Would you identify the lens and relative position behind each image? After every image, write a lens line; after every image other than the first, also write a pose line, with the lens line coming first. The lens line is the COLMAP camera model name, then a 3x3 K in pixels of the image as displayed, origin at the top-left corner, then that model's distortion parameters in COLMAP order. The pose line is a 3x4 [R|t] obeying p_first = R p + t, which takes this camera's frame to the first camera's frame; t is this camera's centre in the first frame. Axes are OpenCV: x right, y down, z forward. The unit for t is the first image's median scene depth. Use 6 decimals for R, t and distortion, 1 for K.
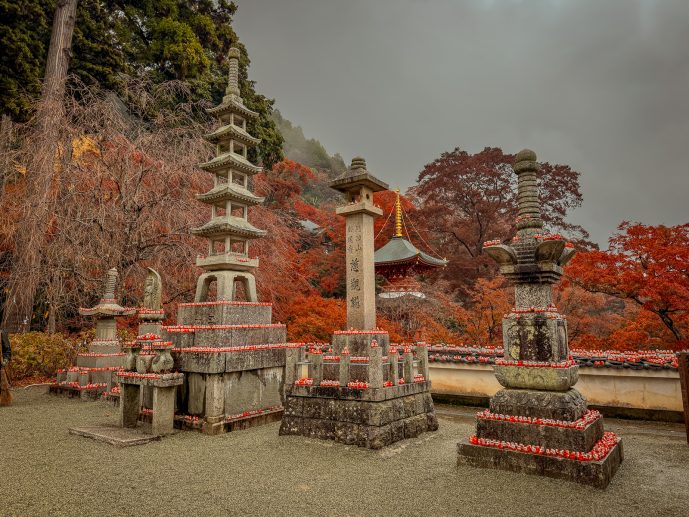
lens RADIAL K [[473.8, 0, 344.5], [0, 473.8, 258.5], [0, 0, 1]] dist [0.137176, -0.246318]
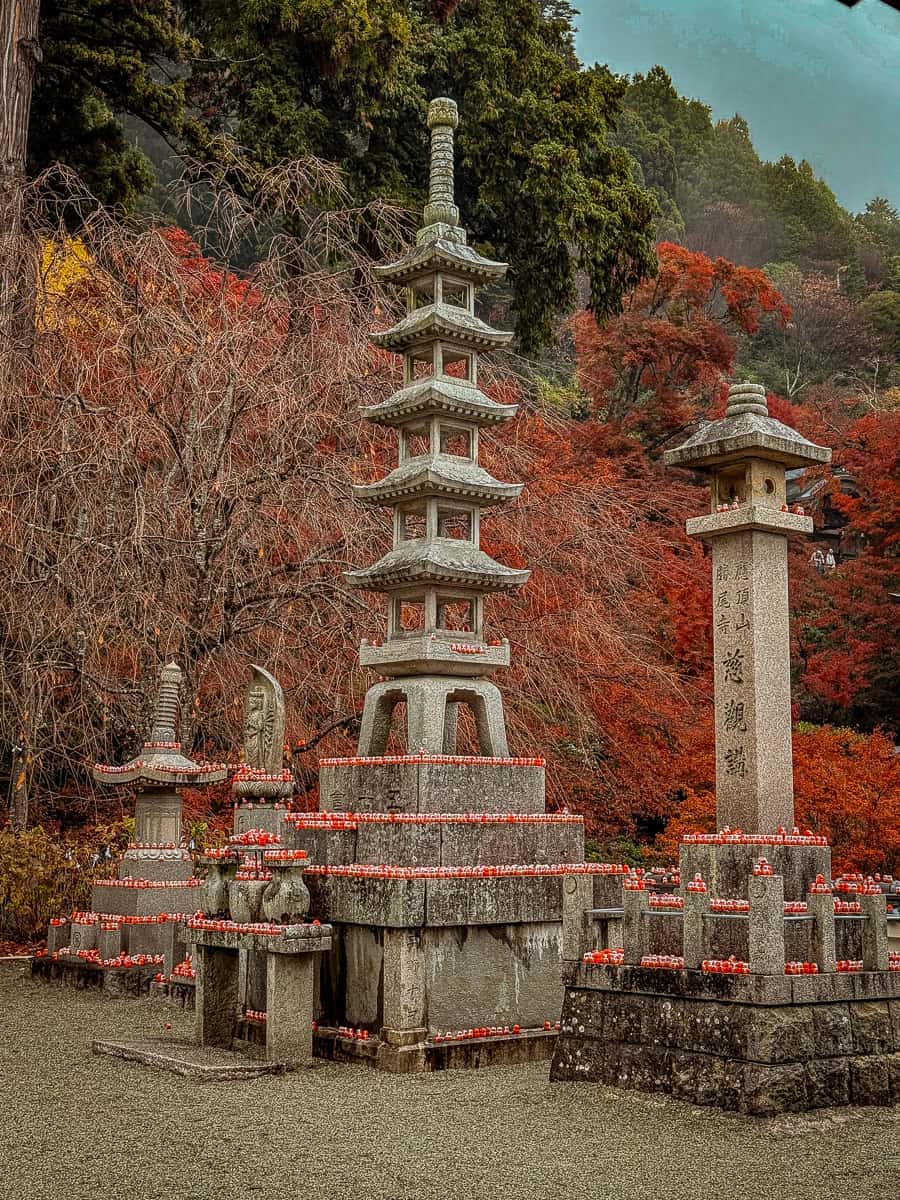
lens RADIAL K [[1710.5, 0, 450.0], [0, 1710.5, 600.0], [0, 0, 1]] dist [0.110250, -0.104459]
pose [[0.961332, -0.020492, -0.274628, 0.179190], [0.024429, 0.999642, 0.010925, -0.059563], [0.274305, -0.017211, 0.961489, -0.404400]]
